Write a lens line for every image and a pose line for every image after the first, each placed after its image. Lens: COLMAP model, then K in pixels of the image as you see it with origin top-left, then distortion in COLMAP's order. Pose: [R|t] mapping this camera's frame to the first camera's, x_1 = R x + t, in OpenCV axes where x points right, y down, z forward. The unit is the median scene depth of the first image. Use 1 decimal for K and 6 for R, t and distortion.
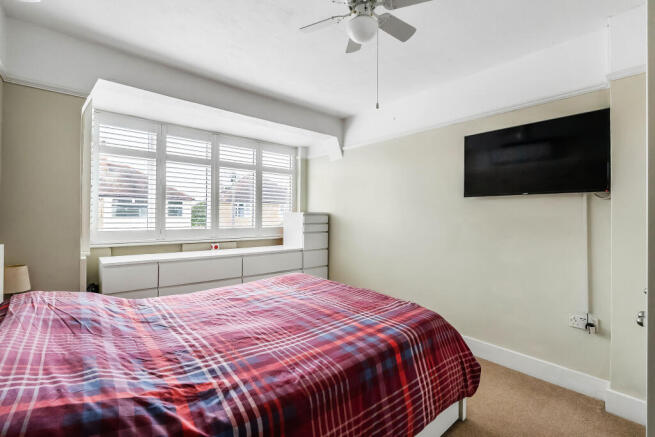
lens RADIAL K [[289.1, 0, 327.4], [0, 289.1, 216.8], [0, 0, 1]] dist [-0.004750, 0.000371]
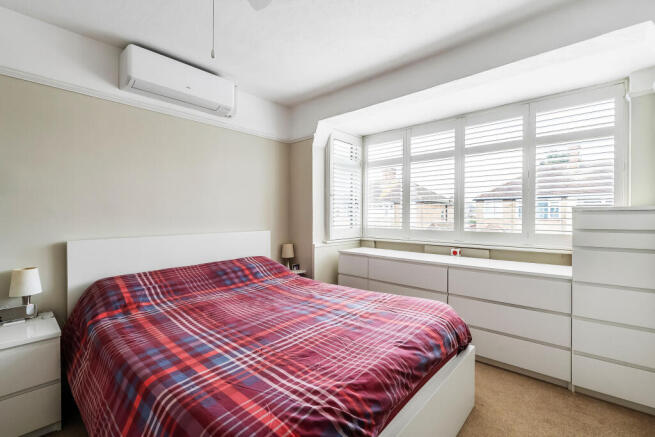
lens RADIAL K [[289.1, 0, 326.6], [0, 289.1, 216.8], [0, 0, 1]] dist [-0.004750, 0.000371]
pose [[0.125550, -0.004174, -0.992078, 0.745339], [-0.003919, 0.999981, -0.004703, 0.010406], [0.992080, 0.004478, 0.125532, 0.988061]]
